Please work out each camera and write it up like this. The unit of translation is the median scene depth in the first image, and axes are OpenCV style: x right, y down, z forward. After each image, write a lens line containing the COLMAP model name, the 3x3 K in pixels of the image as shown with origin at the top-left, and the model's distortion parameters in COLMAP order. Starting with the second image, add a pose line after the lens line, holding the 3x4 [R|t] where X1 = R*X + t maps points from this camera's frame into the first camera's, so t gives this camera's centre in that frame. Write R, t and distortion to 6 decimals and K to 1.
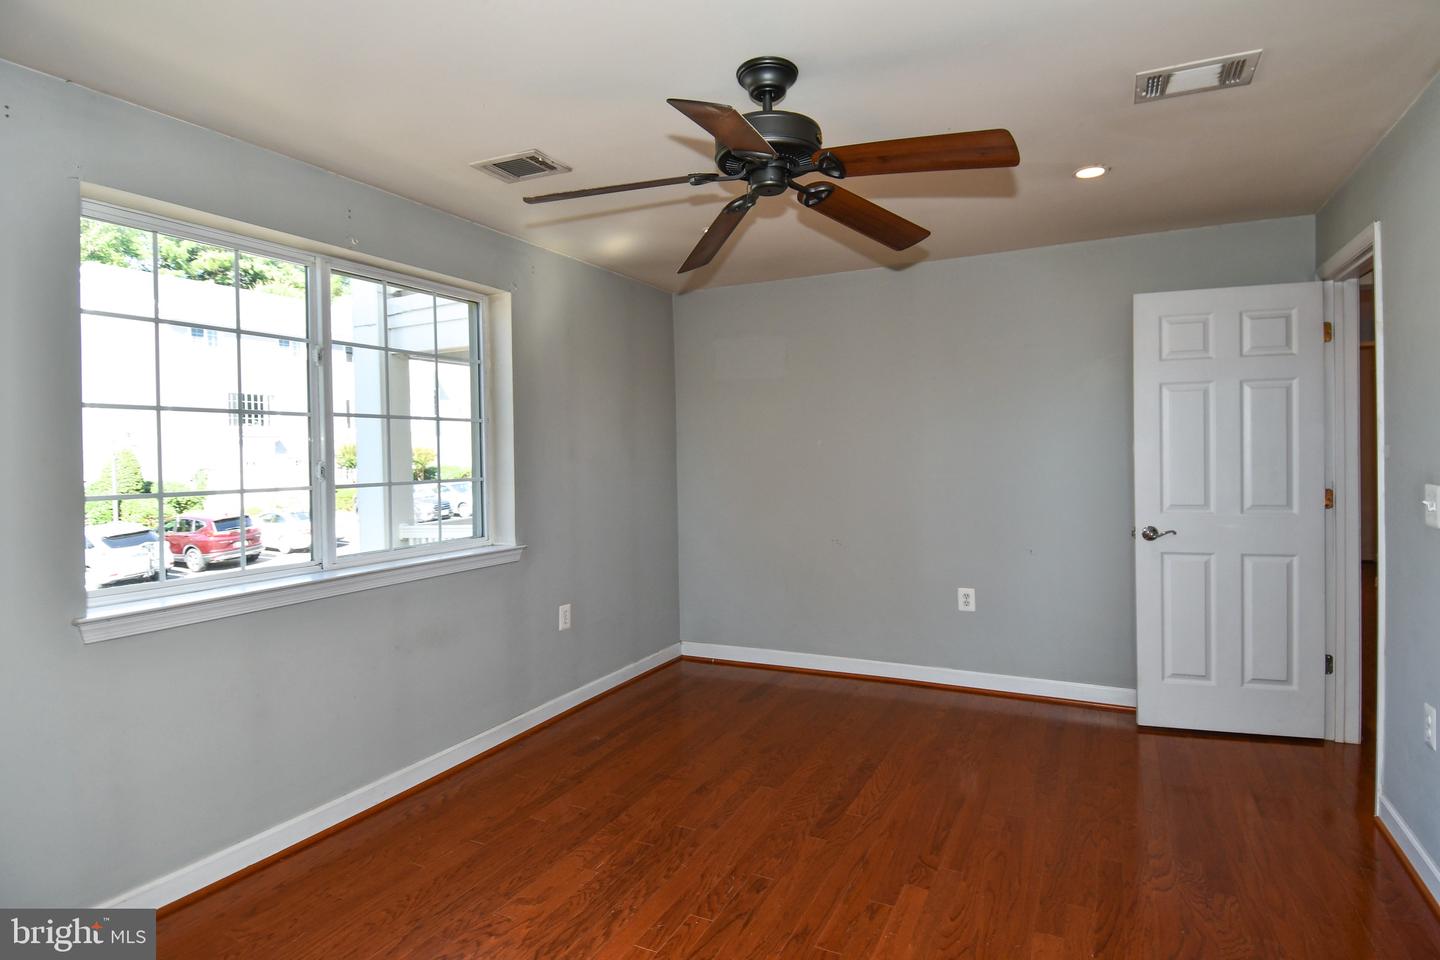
lens RADIAL K [[813.5, 0, 758.2], [0, 813.5, 474.9], [0, 0, 1]] dist [0.038103, -0.063344]
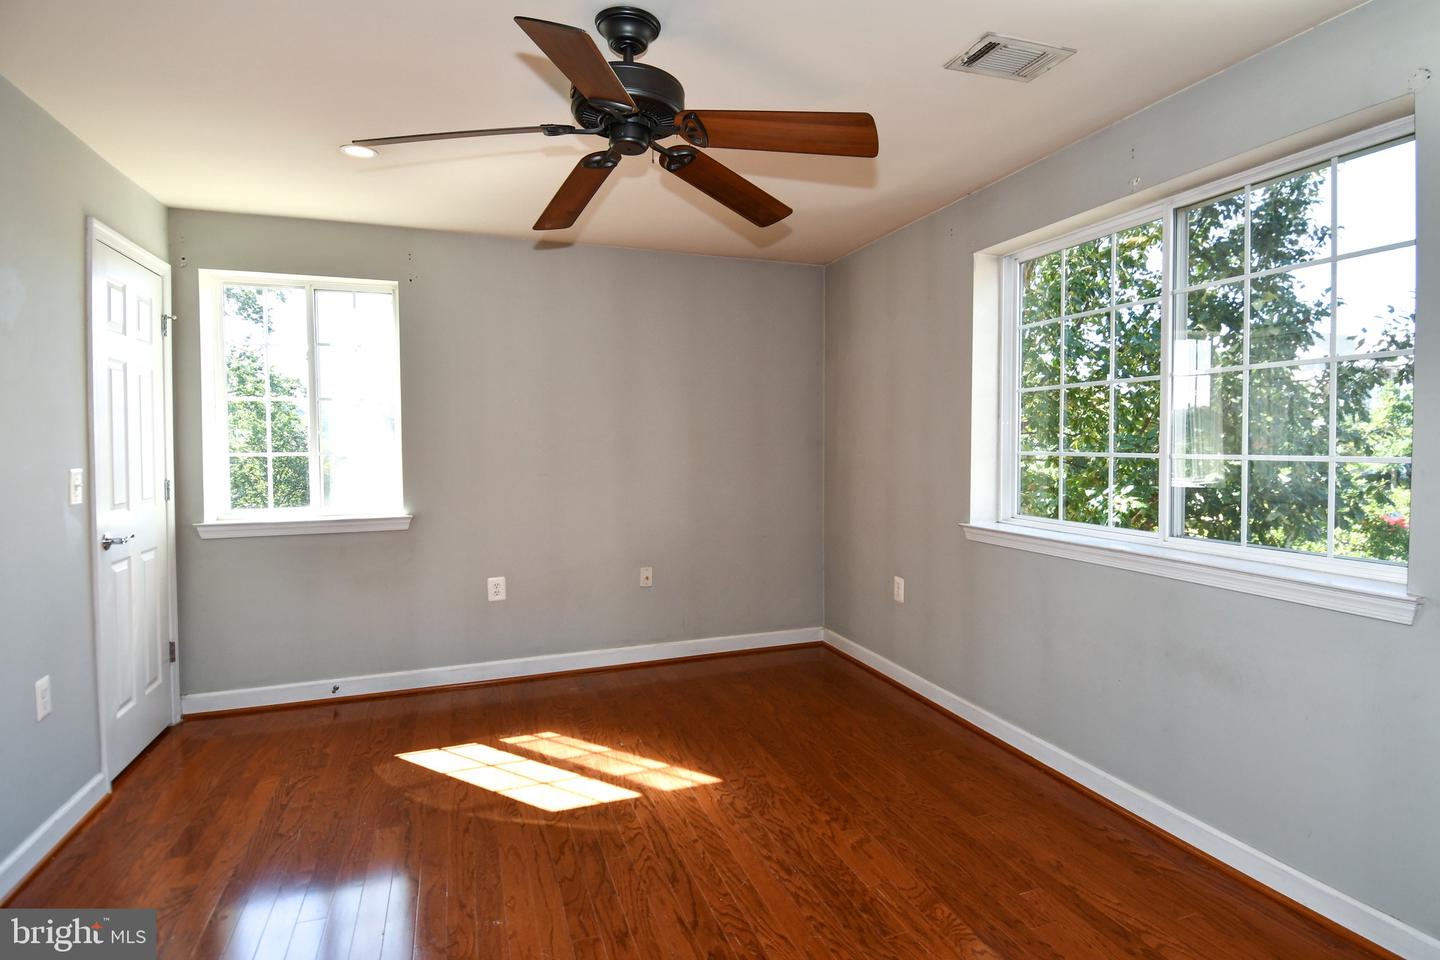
lens RADIAL K [[778.0, 0, 744.5], [0, 778.0, 465.2], [0, 0, 1]] dist [0.045304, -0.052376]
pose [[-0.731645, 0.041973, -0.680392, 0.507851], [-0.001087, 0.998030, 0.062736, -0.037592], [0.681685, 0.046641, -0.730158, 1.617917]]
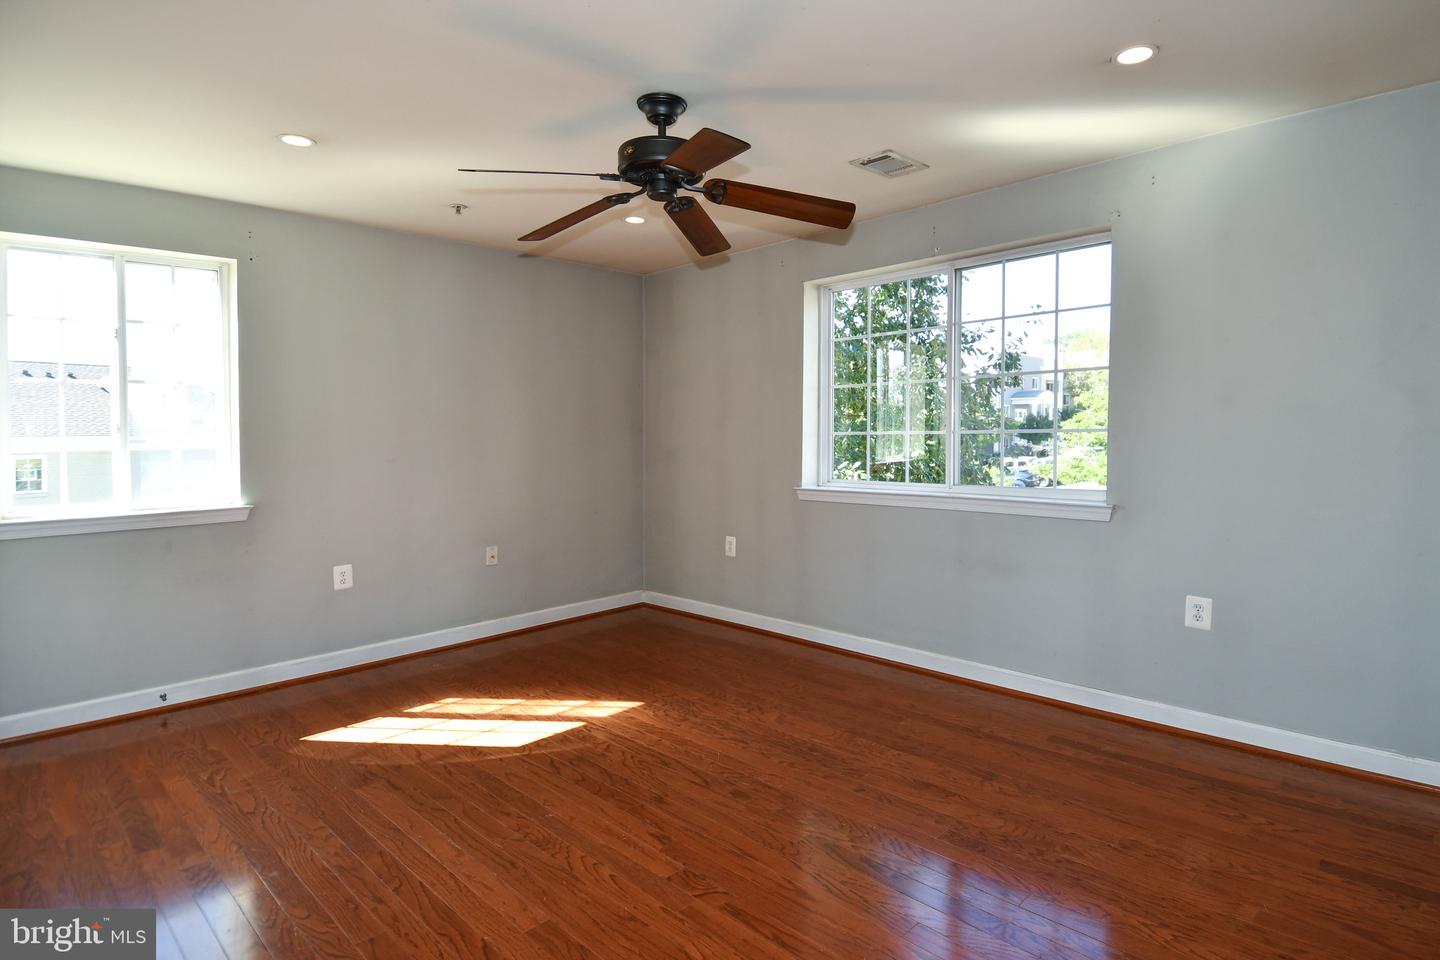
lens RADIAL K [[778.0, 0, 744.5], [0, 778.0, 465.2], [0, 0, 1]] dist [0.045304, -0.052376]
pose [[-0.379184, 0.061062, -0.923304, 0.996385], [-0.006492, 0.997620, 0.068643, -0.023564], [0.925298, 0.032022, -0.377885, 1.446187]]
